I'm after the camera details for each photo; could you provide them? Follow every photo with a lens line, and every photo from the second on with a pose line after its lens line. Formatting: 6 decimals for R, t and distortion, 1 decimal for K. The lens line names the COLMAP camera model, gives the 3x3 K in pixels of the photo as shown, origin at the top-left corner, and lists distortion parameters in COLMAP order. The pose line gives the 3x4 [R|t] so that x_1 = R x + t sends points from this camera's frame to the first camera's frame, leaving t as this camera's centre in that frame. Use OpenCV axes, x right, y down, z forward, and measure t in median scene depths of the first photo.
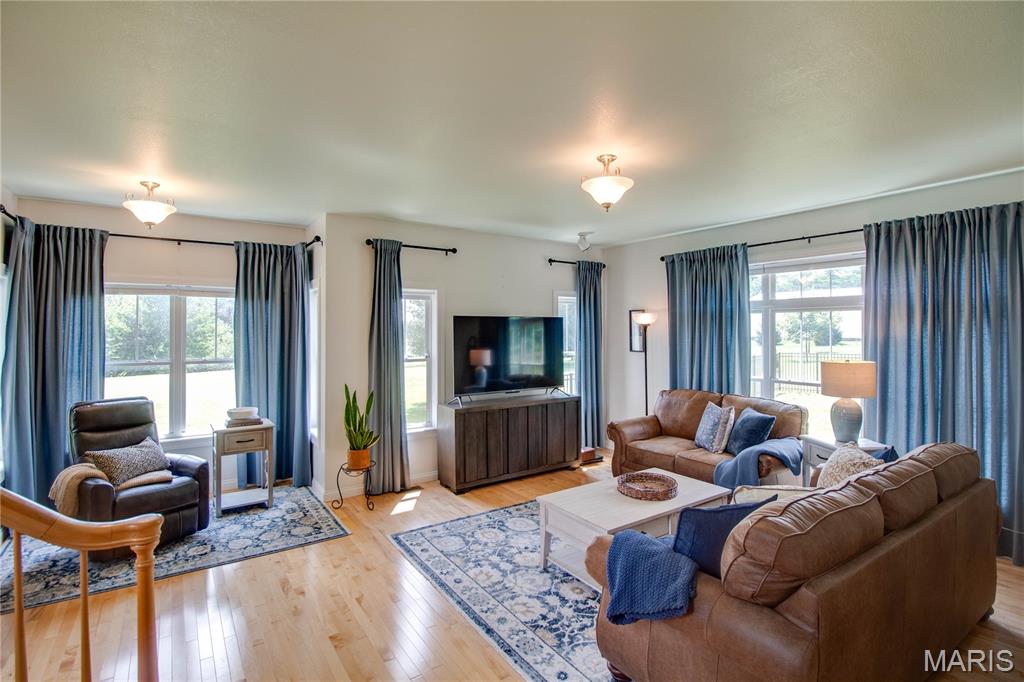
lens RADIAL K [[487.7, 0, 522.4], [0, 487.7, 326.2], [0, 0, 1]] dist [0.033327, -0.033463]
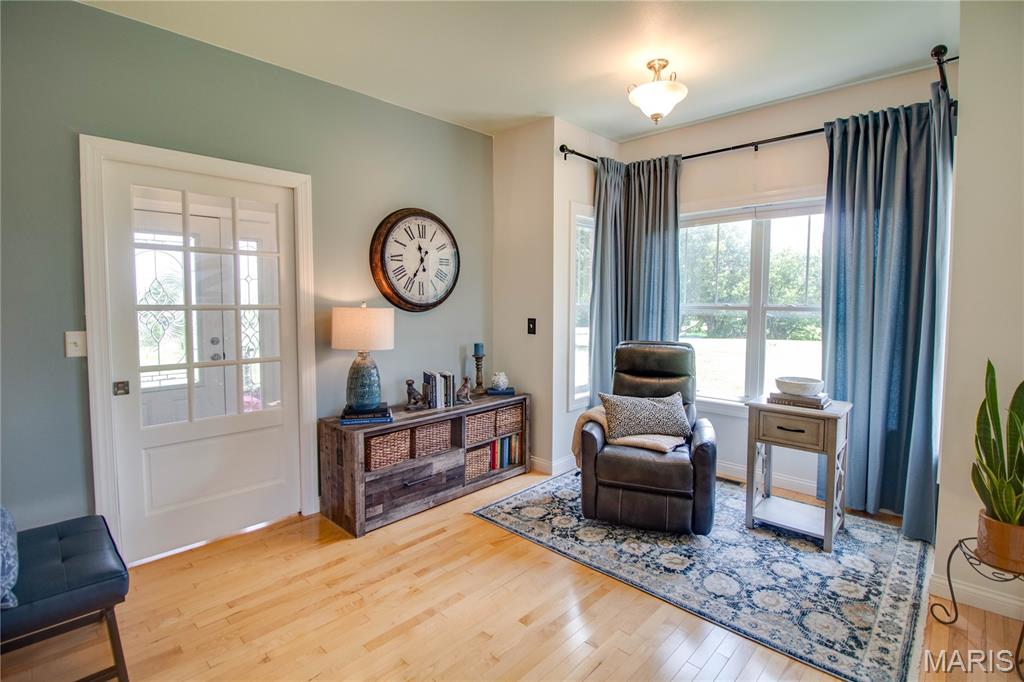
lens RADIAL K [[488.6, 0, 522.4], [0, 488.6, 326.1], [0, 0, 1]] dist [0.000108, -0.011852]
pose [[0.202340, 0.055183, -0.977759, -0.031038], [0.004023, 0.998356, 0.057178, 0.070926], [0.979307, -0.015503, 0.201786, 0.598009]]
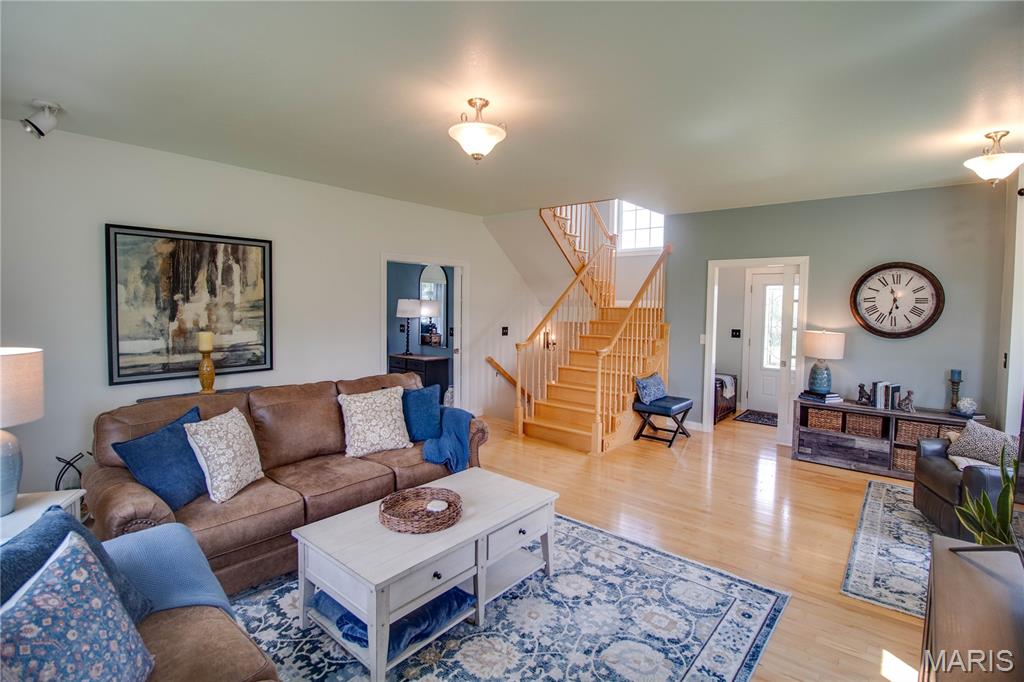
lens RADIAL K [[488.7, 0, 510.1], [0, 488.7, 327.5], [0, 0, 1]] dist [-0.011531, -0.000386]
pose [[-0.969343, 0.002445, -0.245698, 0.273225], [-0.009073, 0.998912, 0.045737, 0.021155], [0.245543, 0.046564, -0.968267, 1.539136]]
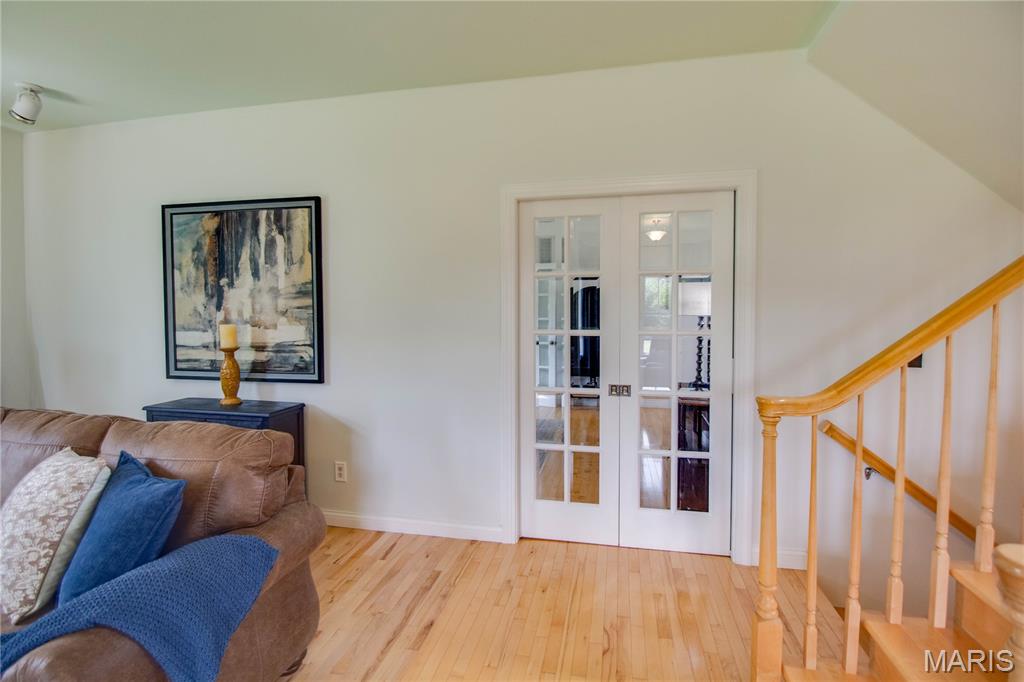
lens RADIAL K [[476.9, 0, 518.9], [0, 476.9, 324.3], [0, 0, 1]] dist [-0.001411, -0.012591]
pose [[-0.681296, -0.019961, 0.731736, -0.260658], [-0.001256, 0.999659, 0.026100, 0.062136], [-0.732007, 0.016863, -0.681088, 0.567864]]
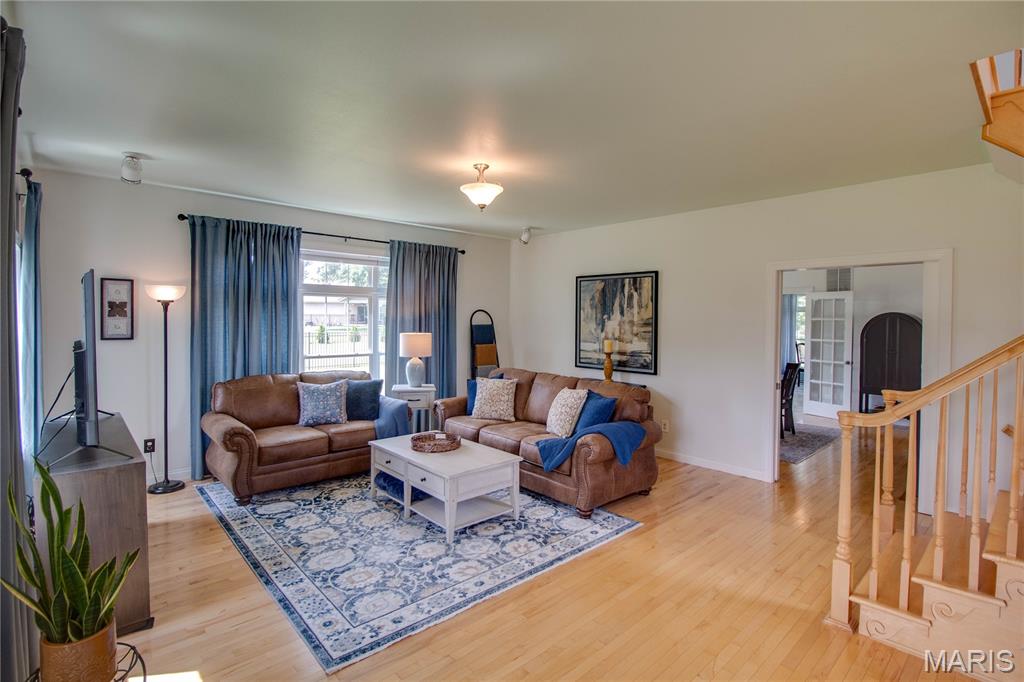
lens RADIAL K [[488.6, 0, 522.4], [0, 488.6, 326.1], [0, 0, 1]] dist [0.000108, -0.011852]
pose [[-0.133653, -0.013664, 0.990934, -0.837931], [-0.016972, 0.999790, 0.011497, 0.026605], [-0.990883, -0.015281, -0.133857, 0.856903]]
